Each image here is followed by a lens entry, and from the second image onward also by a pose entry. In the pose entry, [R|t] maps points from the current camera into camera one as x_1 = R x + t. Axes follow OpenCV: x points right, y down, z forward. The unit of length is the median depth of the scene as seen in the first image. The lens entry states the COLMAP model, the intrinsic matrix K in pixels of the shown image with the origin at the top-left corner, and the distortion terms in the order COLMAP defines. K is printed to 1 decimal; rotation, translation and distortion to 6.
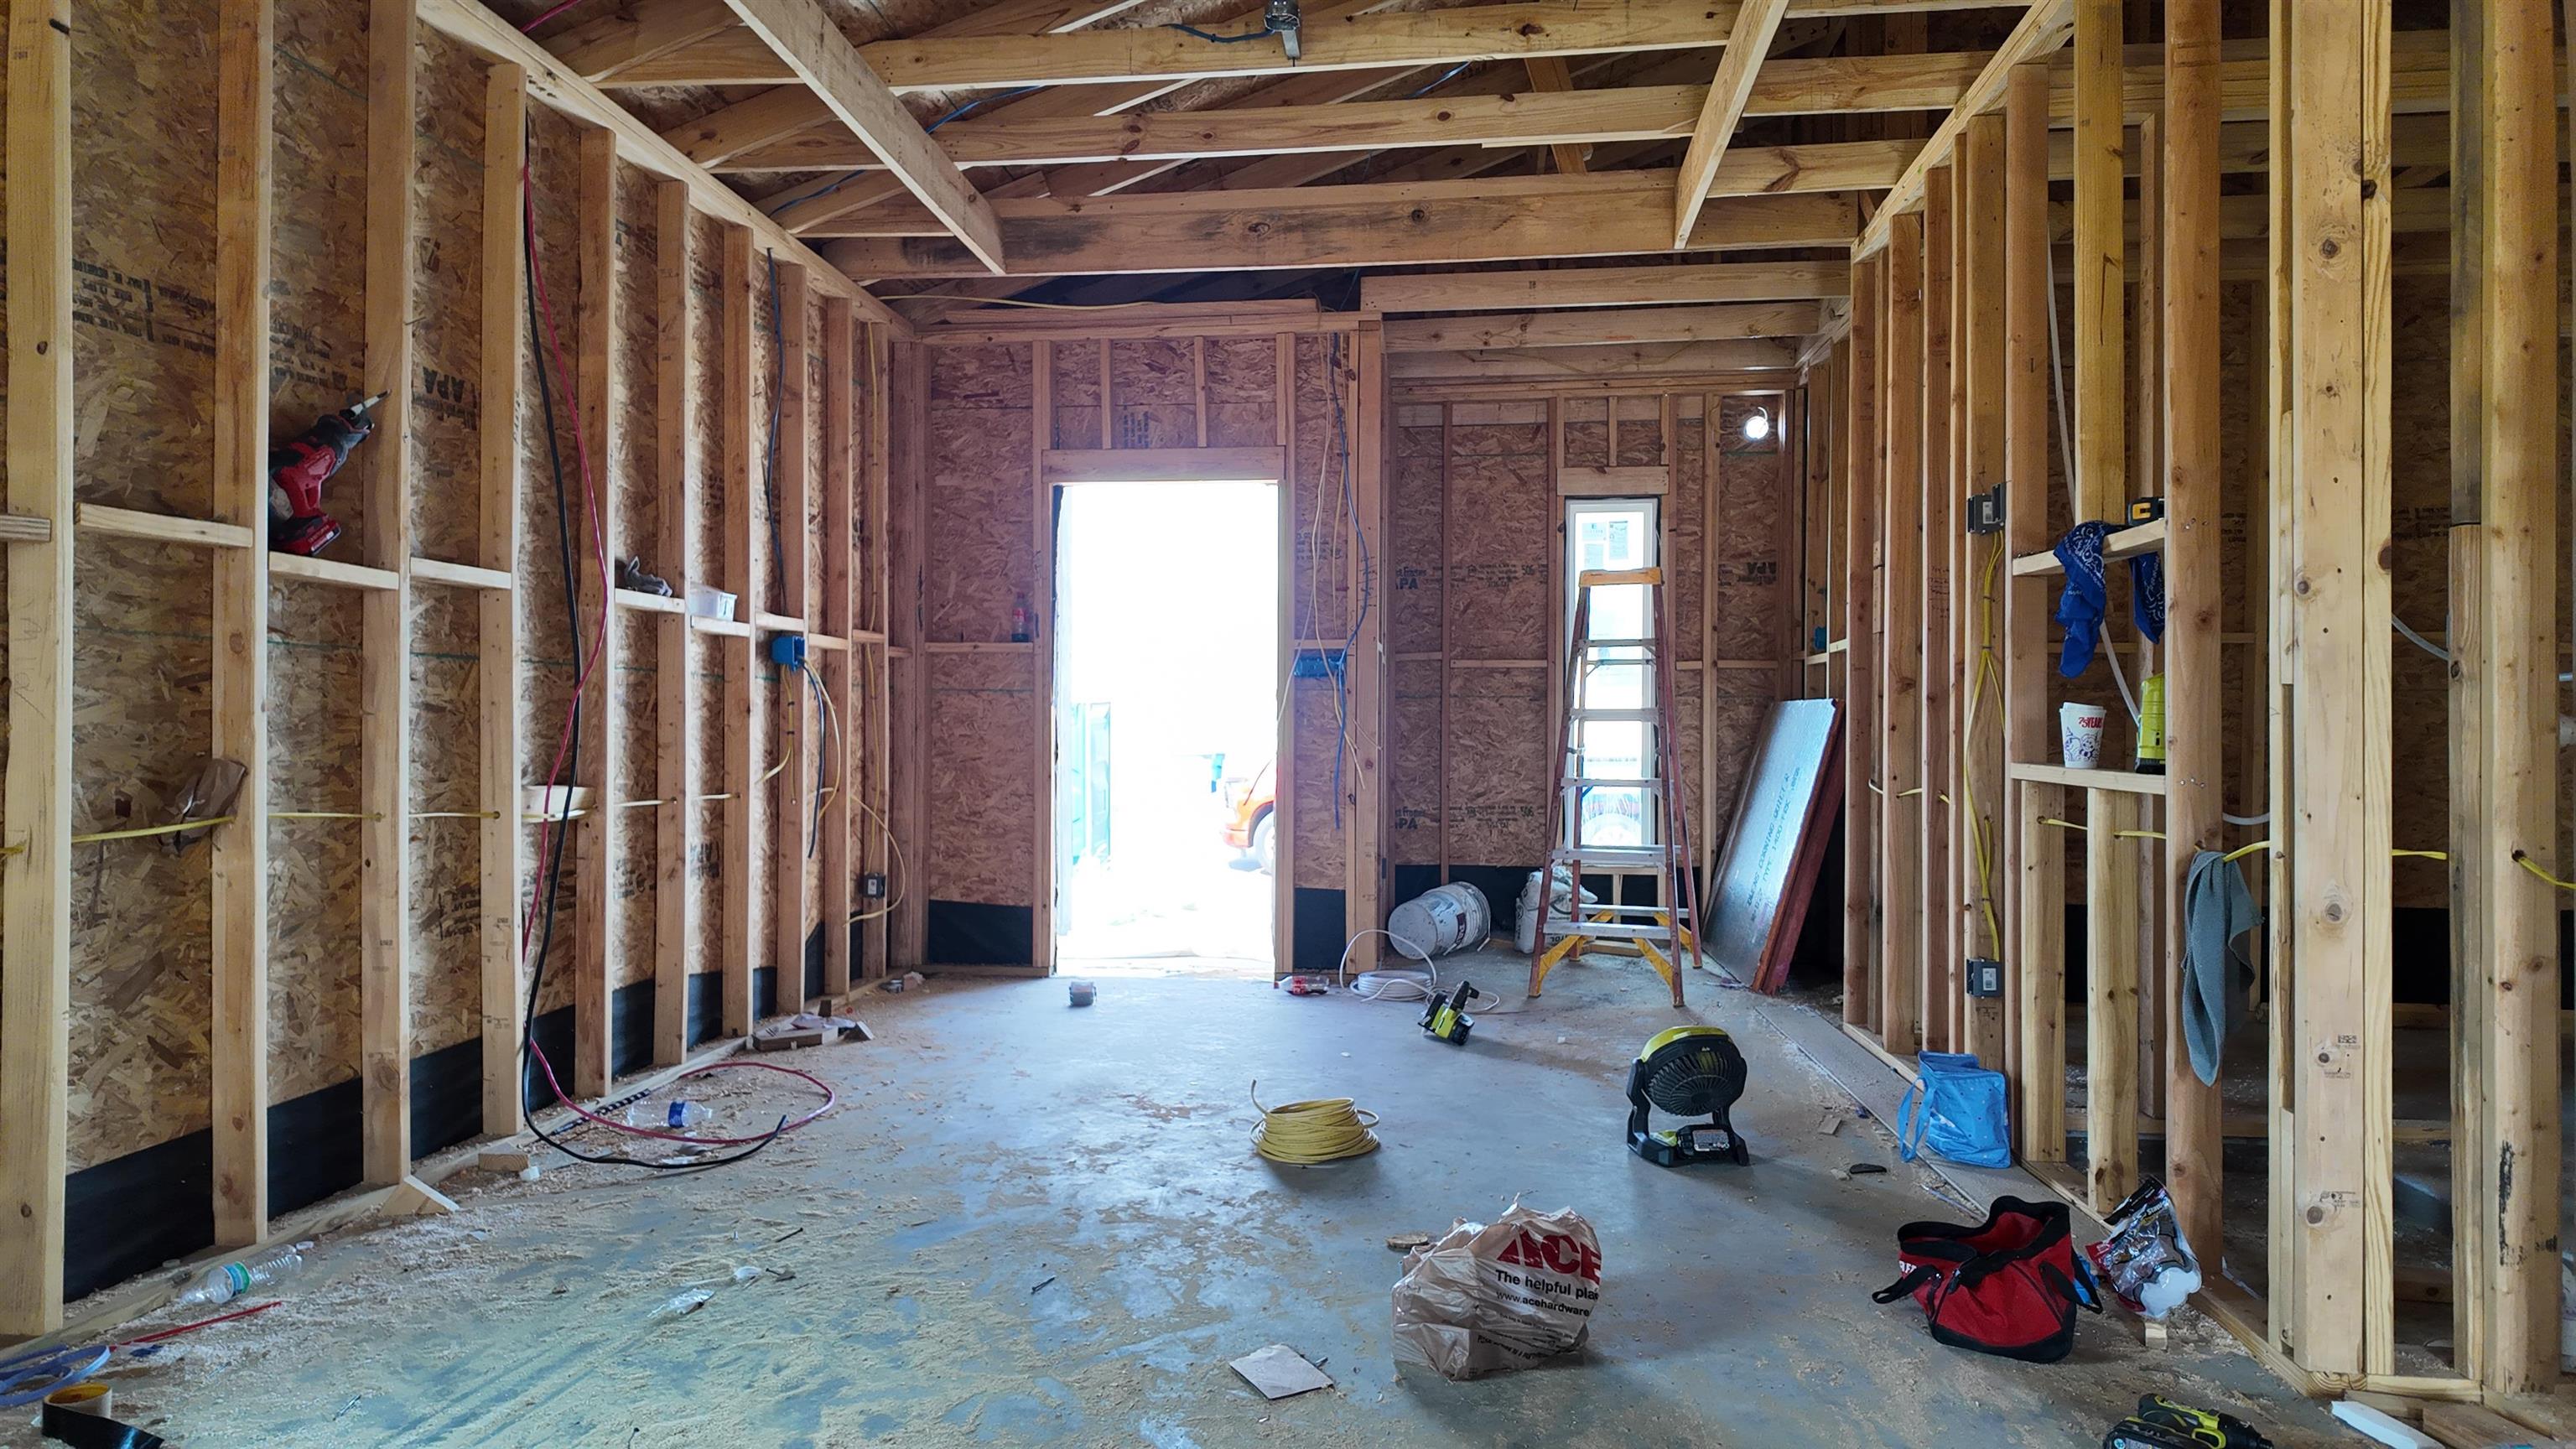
lens RADIAL K [[1506.0, 0, 1287.0], [0, 1506.0, 728.1], [0, 0, 1]] dist [0.059944, -0.040442]
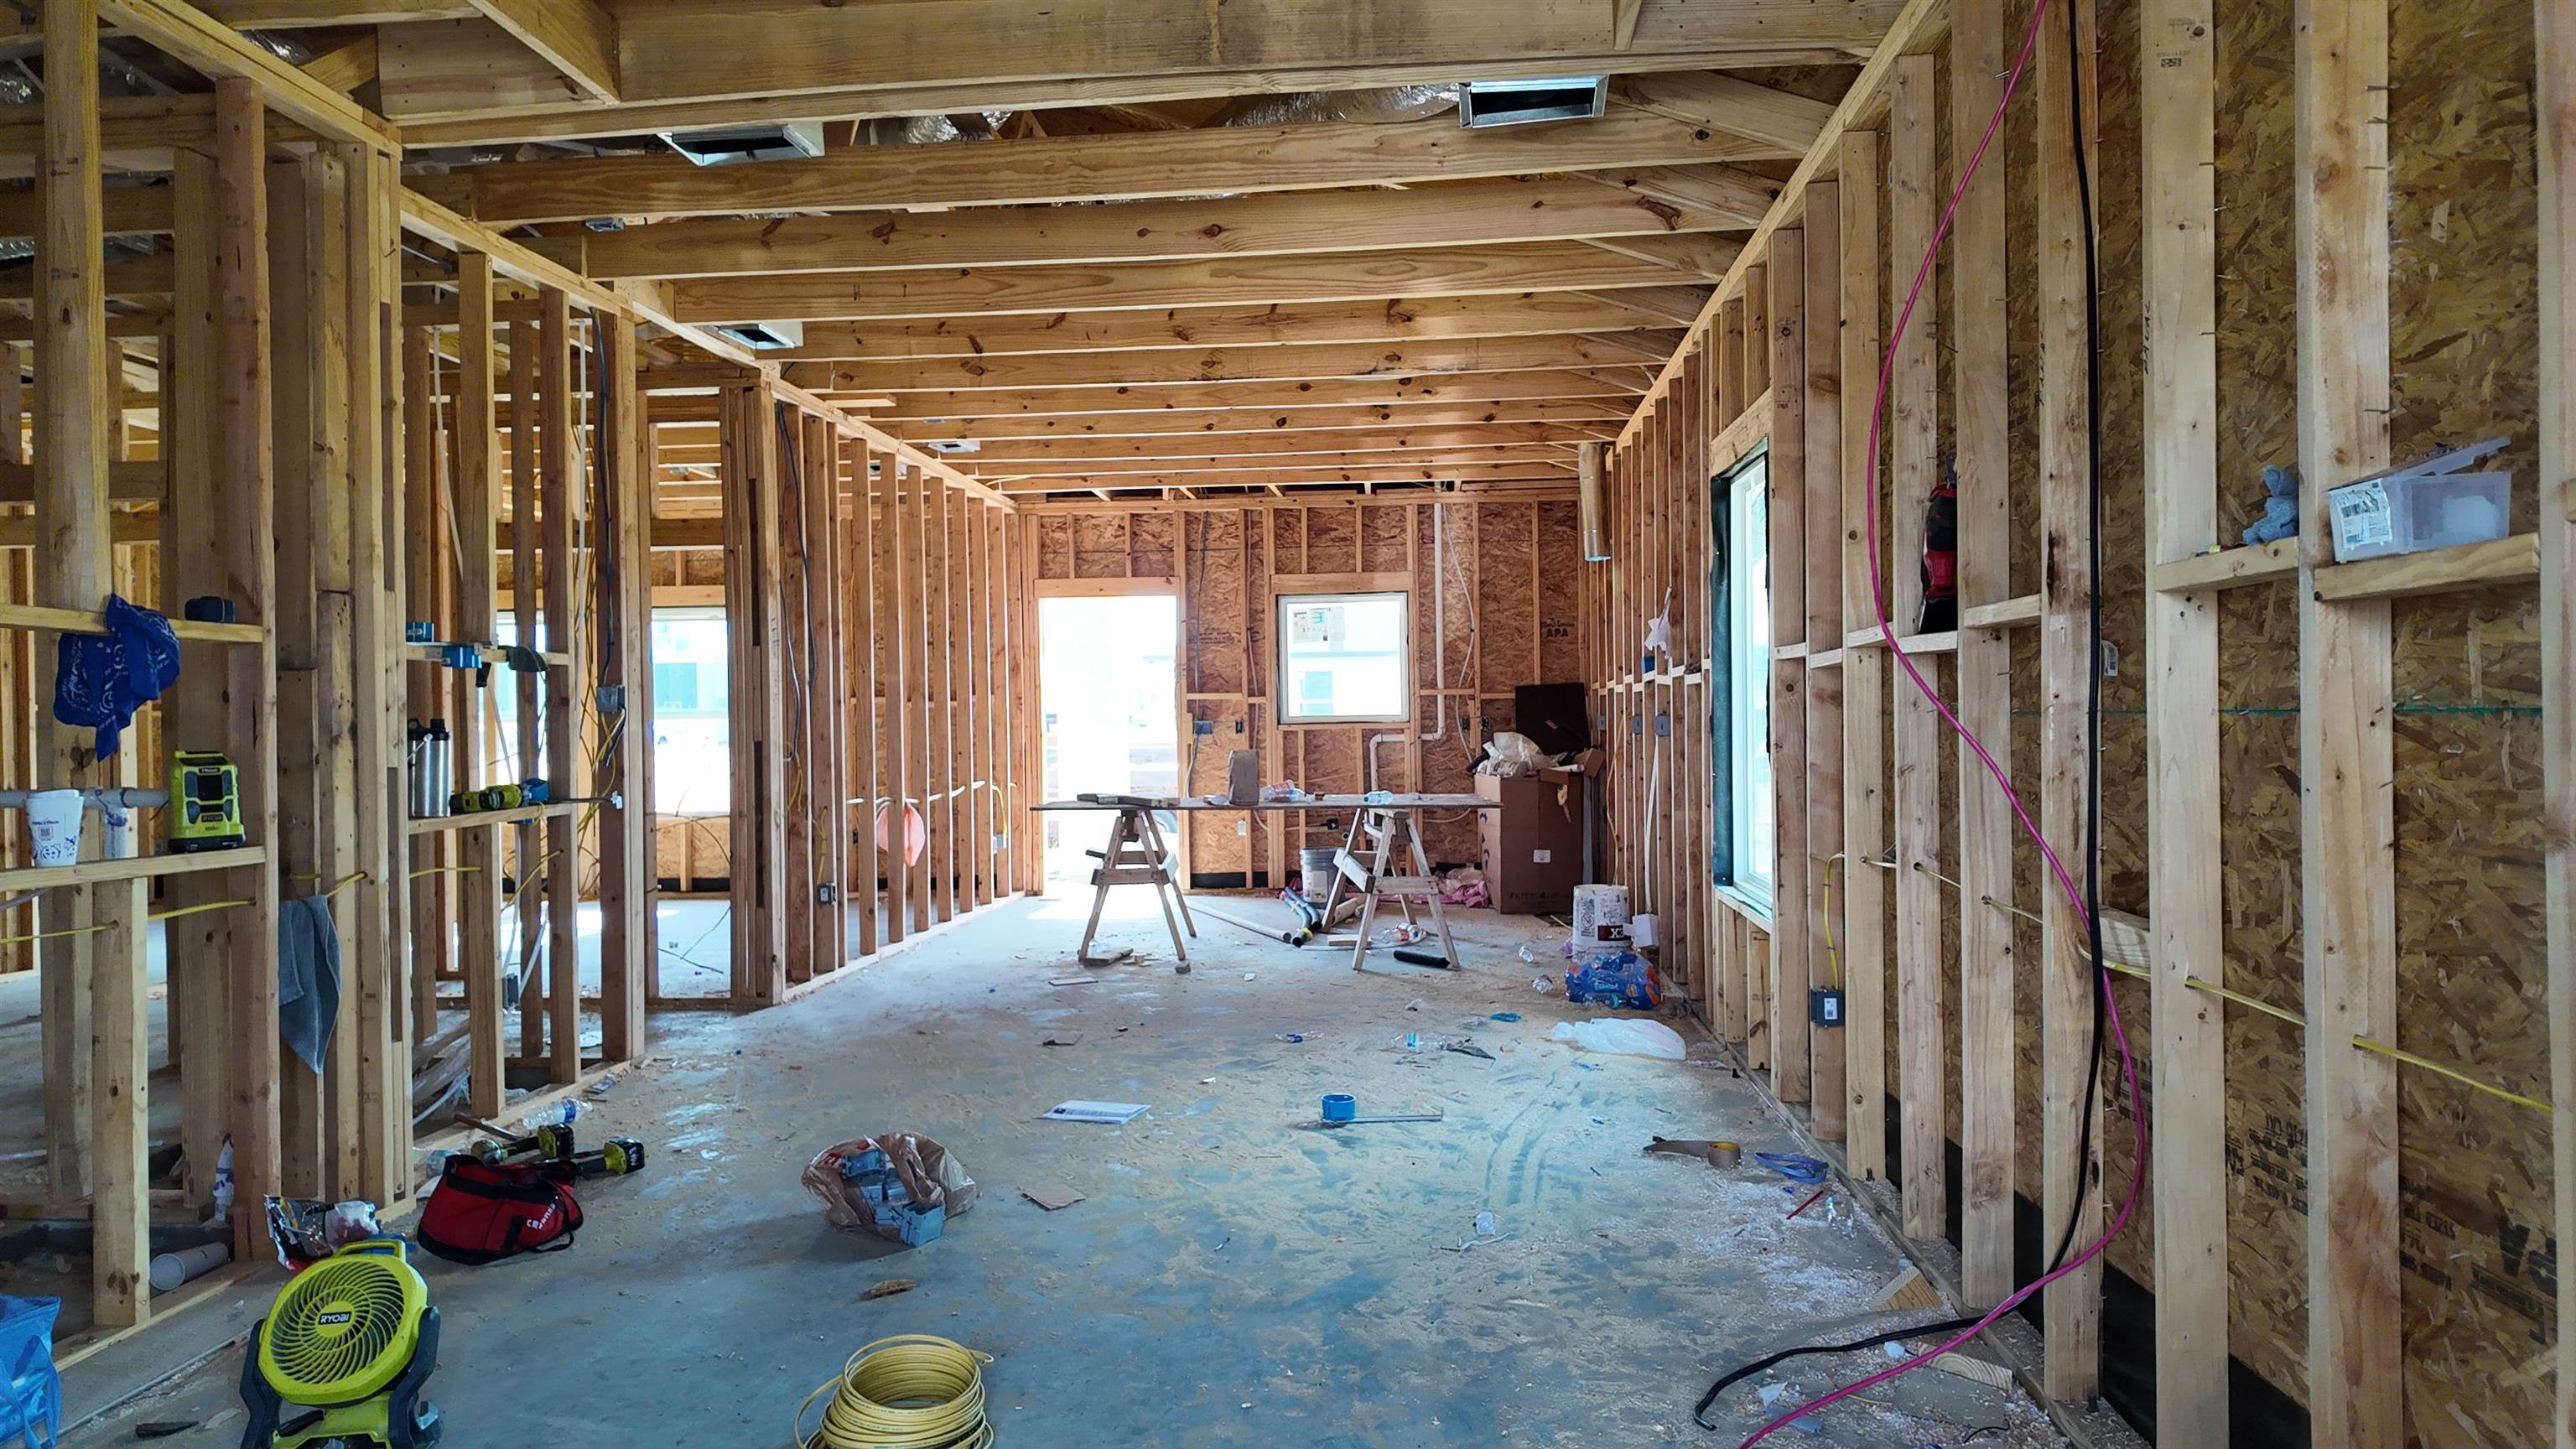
lens RADIAL K [[1506.0, 0, 1276.3], [0, 1506.0, 730.8], [0, 0, 1]] dist [0.059944, -0.040442]
pose [[-0.999970, 0.002672, -0.007281, -0.218790], [0.002706, 0.999985, -0.004656, -0.044243], [0.007268, -0.004676, -0.999963, 2.466282]]
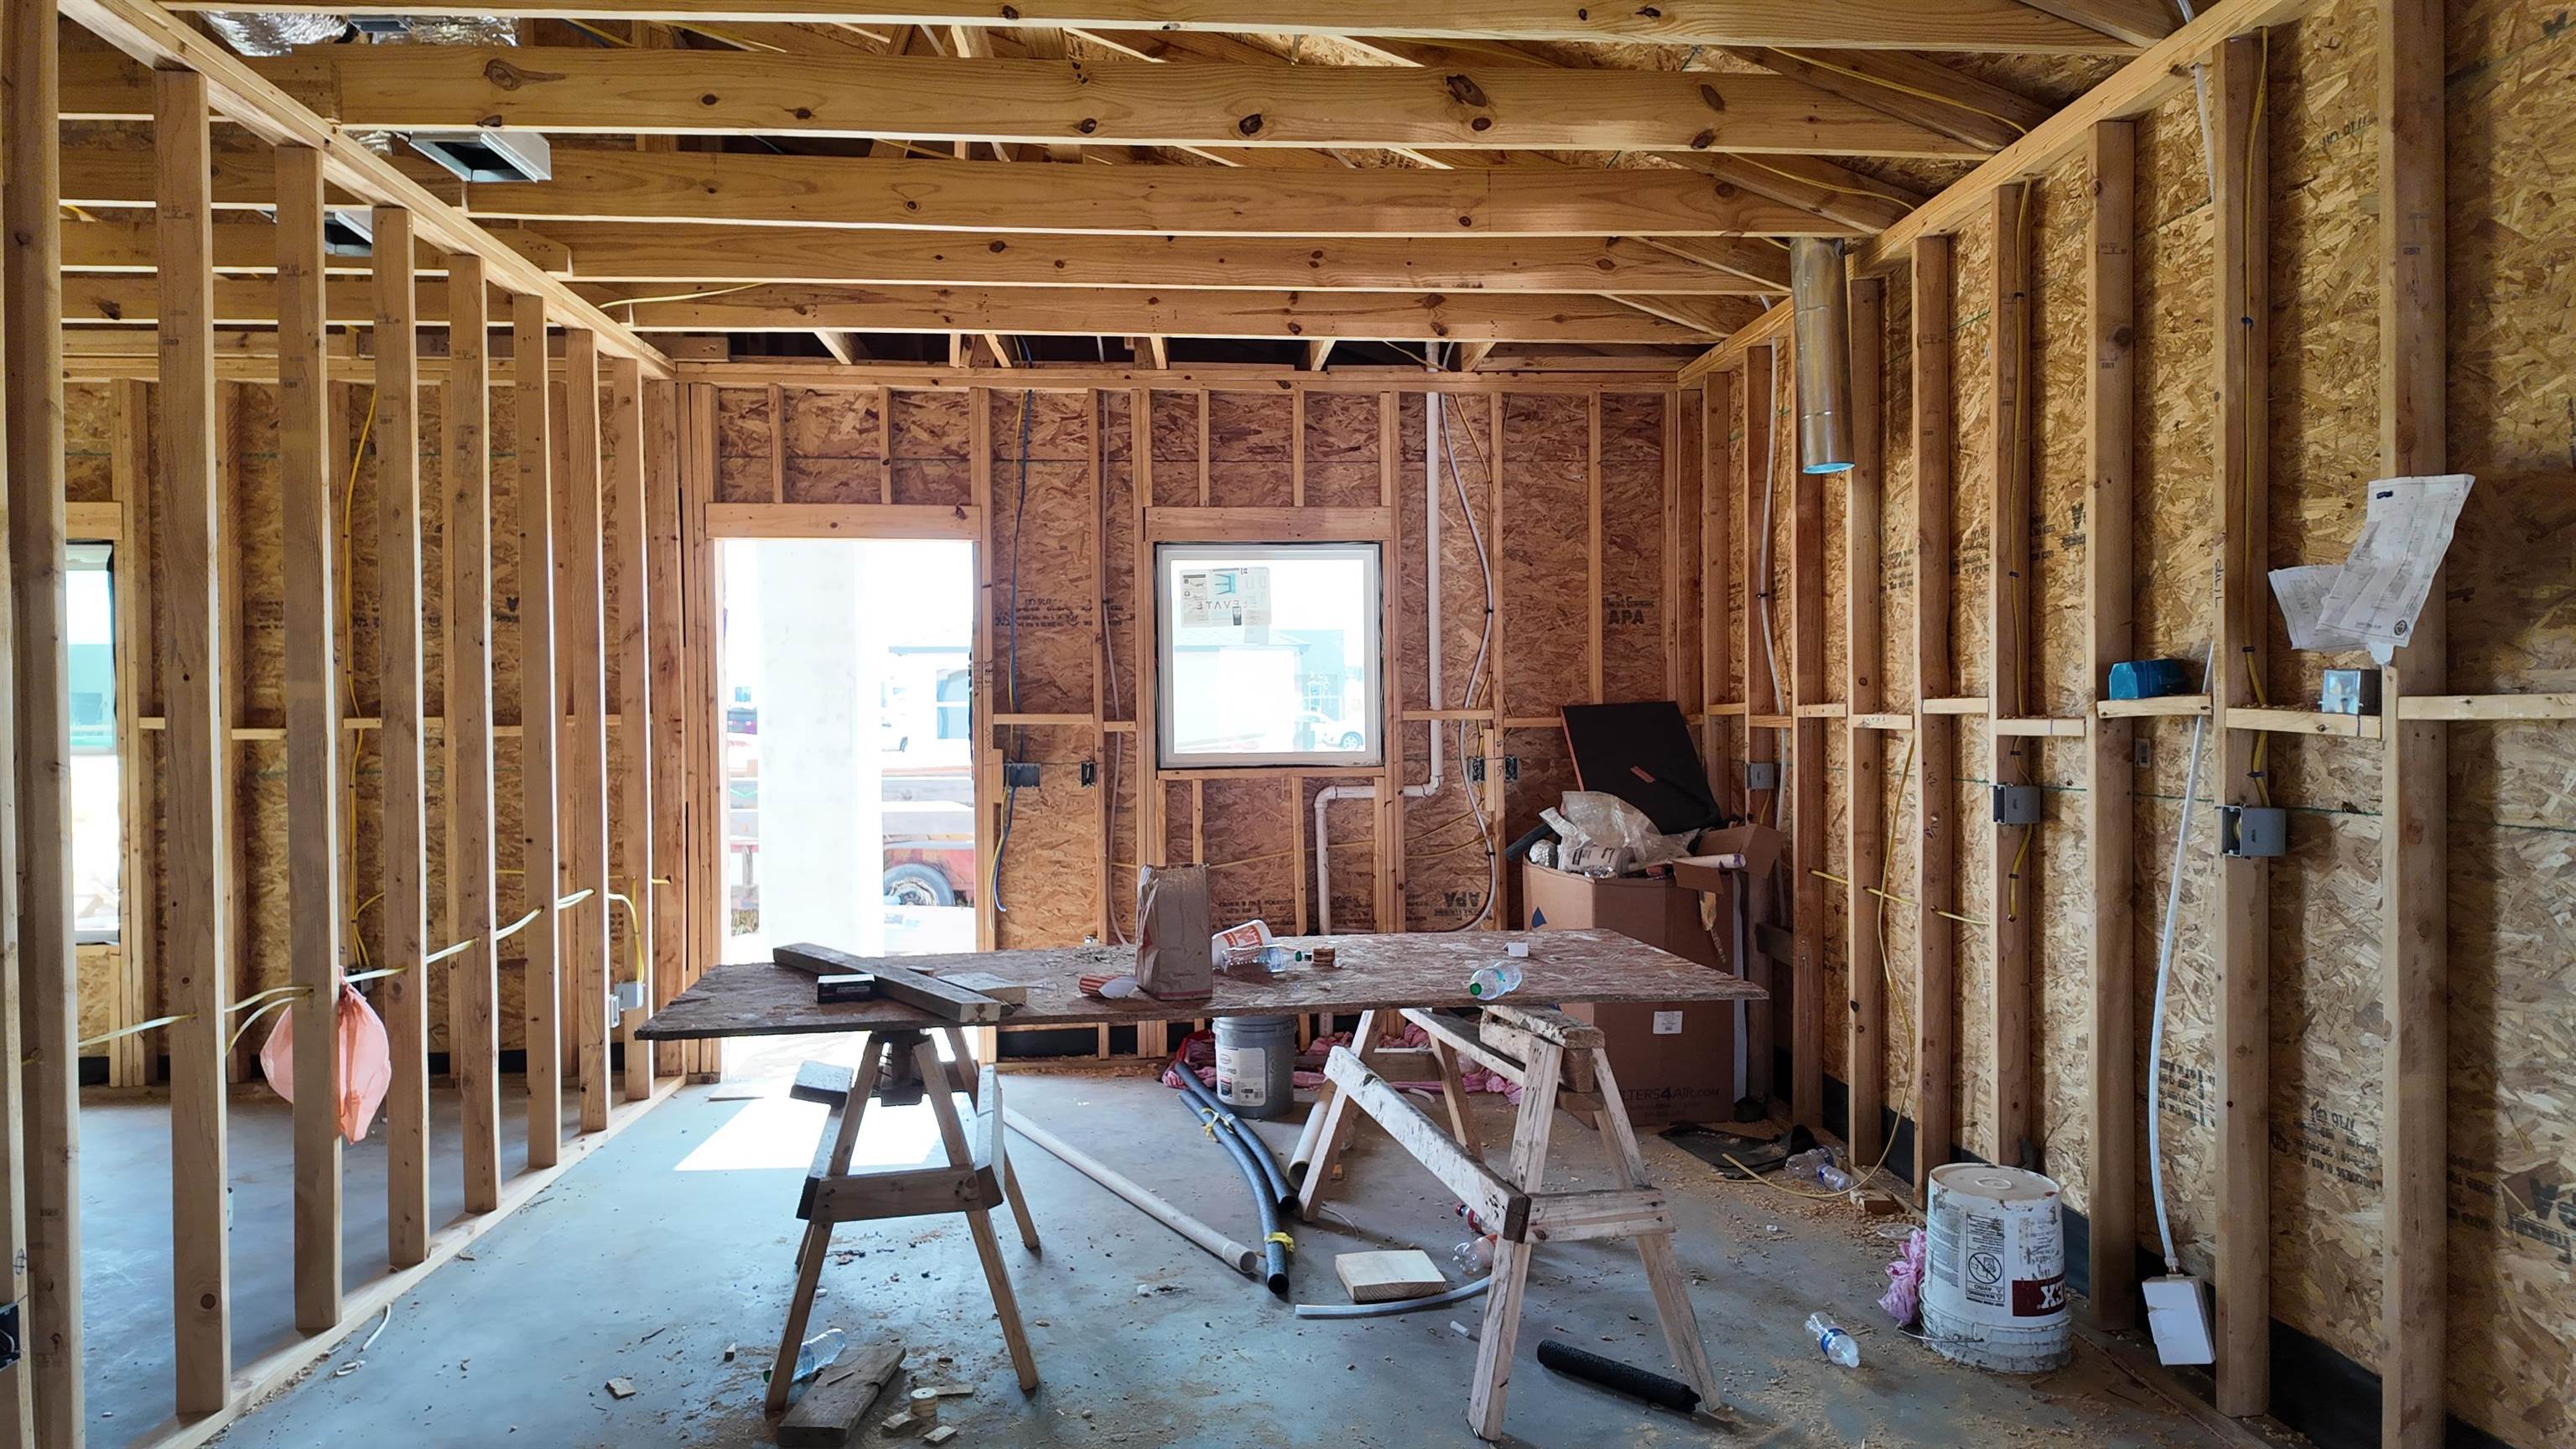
lens RADIAL K [[1506.0, 0, 1295.9], [0, 1506.0, 727.2], [0, 0, 1]] dist [0.059944, -0.040442]
pose [[-0.982967, -0.001356, -0.183780, -0.156492], [-0.000758, 0.999994, -0.003324, -0.076337], [0.183783, -0.003128, -0.982962, 1.868824]]
